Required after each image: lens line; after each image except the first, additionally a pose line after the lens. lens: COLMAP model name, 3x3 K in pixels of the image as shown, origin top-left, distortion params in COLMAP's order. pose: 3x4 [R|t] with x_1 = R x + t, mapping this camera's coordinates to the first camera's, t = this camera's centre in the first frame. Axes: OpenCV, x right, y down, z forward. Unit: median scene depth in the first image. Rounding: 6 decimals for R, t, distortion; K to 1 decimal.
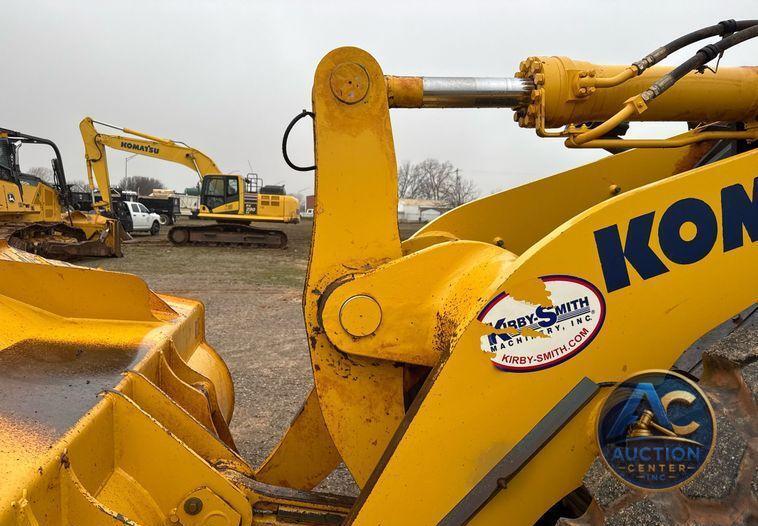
lens RADIAL K [[570.2, 0, 363.4], [0, 570.2, 261.1], [0, 0, 1]] dist [0.162233, -0.260460]
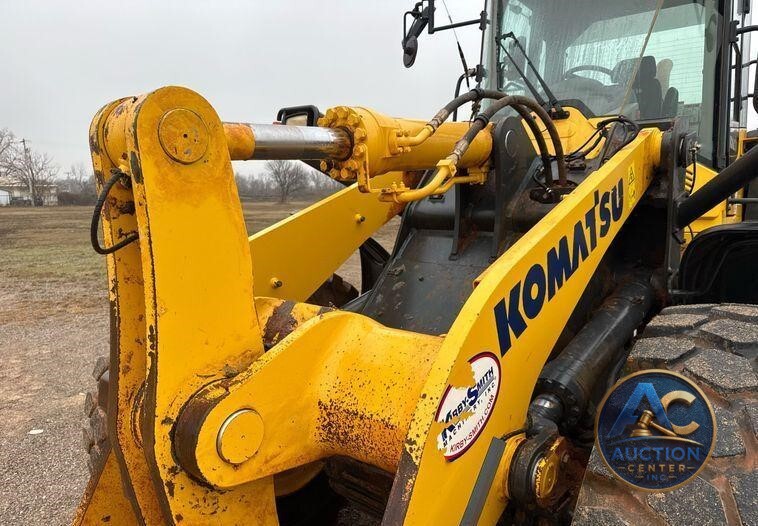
lens RADIAL K [[570.2, 0, 363.4], [0, 570.2, 261.1], [0, 0, 1]] dist [0.162233, -0.260460]
pose [[0.714581, -0.141098, 0.685176, -0.499988], [0.081980, 0.989590, 0.118287, -0.280657], [-0.694733, -0.028355, 0.718709, 0.388669]]
